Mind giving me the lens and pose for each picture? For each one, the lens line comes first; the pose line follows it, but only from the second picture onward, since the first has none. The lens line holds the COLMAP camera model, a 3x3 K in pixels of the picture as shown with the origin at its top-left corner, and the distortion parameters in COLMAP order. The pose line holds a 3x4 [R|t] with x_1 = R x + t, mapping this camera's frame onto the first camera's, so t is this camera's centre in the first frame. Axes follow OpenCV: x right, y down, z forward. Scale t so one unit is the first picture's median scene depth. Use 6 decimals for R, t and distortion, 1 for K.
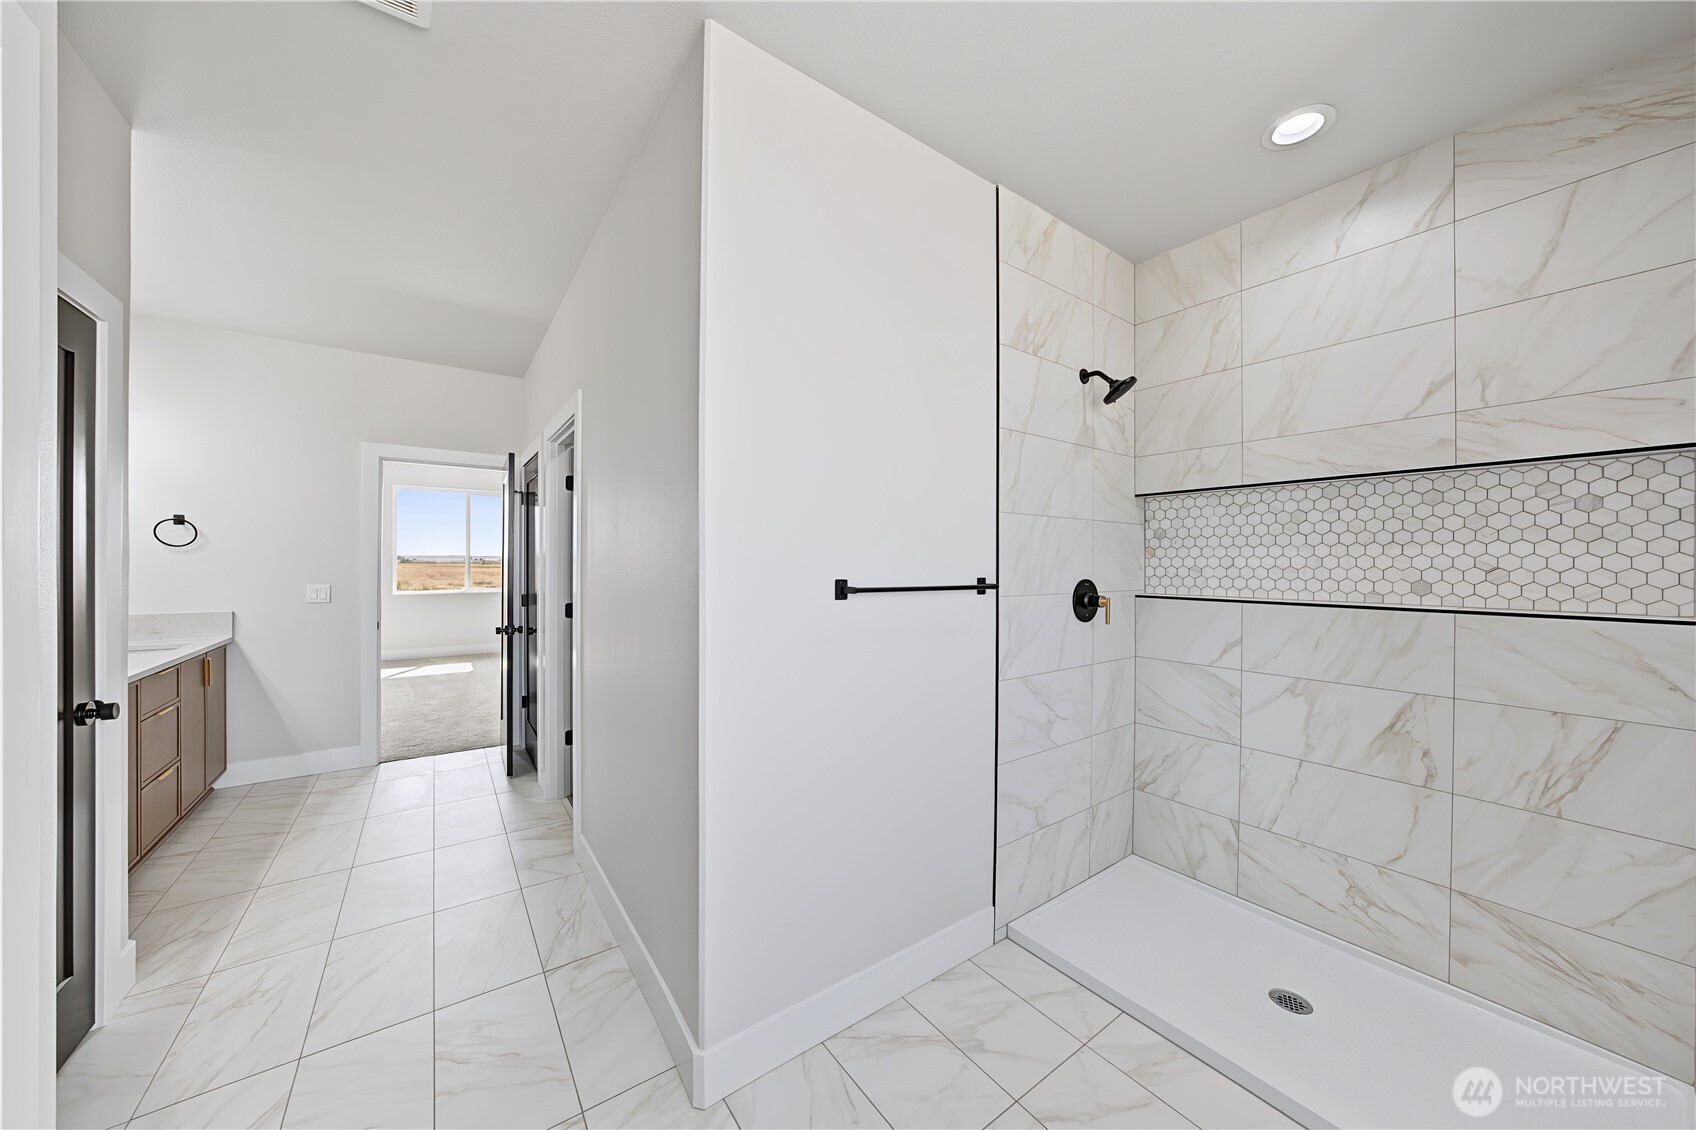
lens RADIAL K [[586.5, 0, 848.0], [0, 586.5, 565.0], [0, 0, 1]] dist [-0.030431, 0.007060]
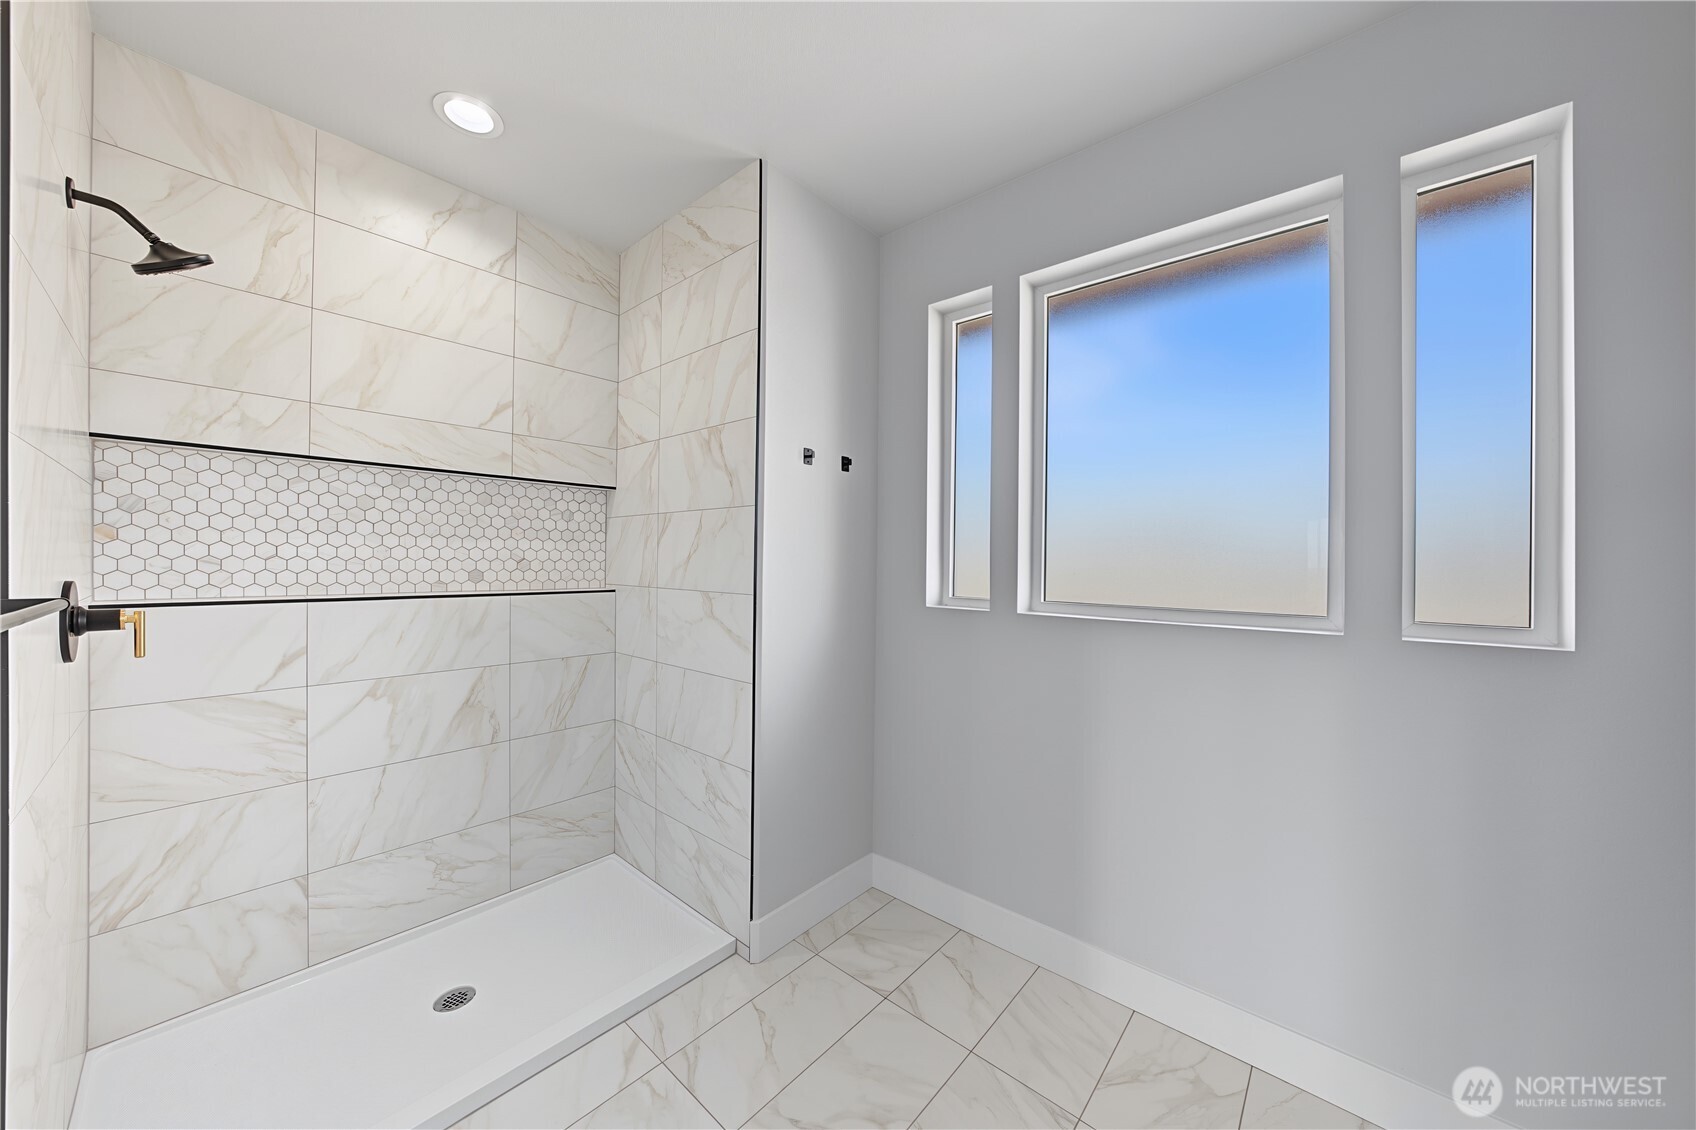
lens RADIAL K [[586.5, 0, 848.0], [0, 586.5, 565.0], [0, 0, 1]] dist [-0.030431, 0.007060]
pose [[-0.229054, -0.012825, 0.973329, -0.287952], [-0.008717, 0.999900, 0.011124, -0.001835], [-0.973375, -0.005937, -0.229143, 0.491022]]
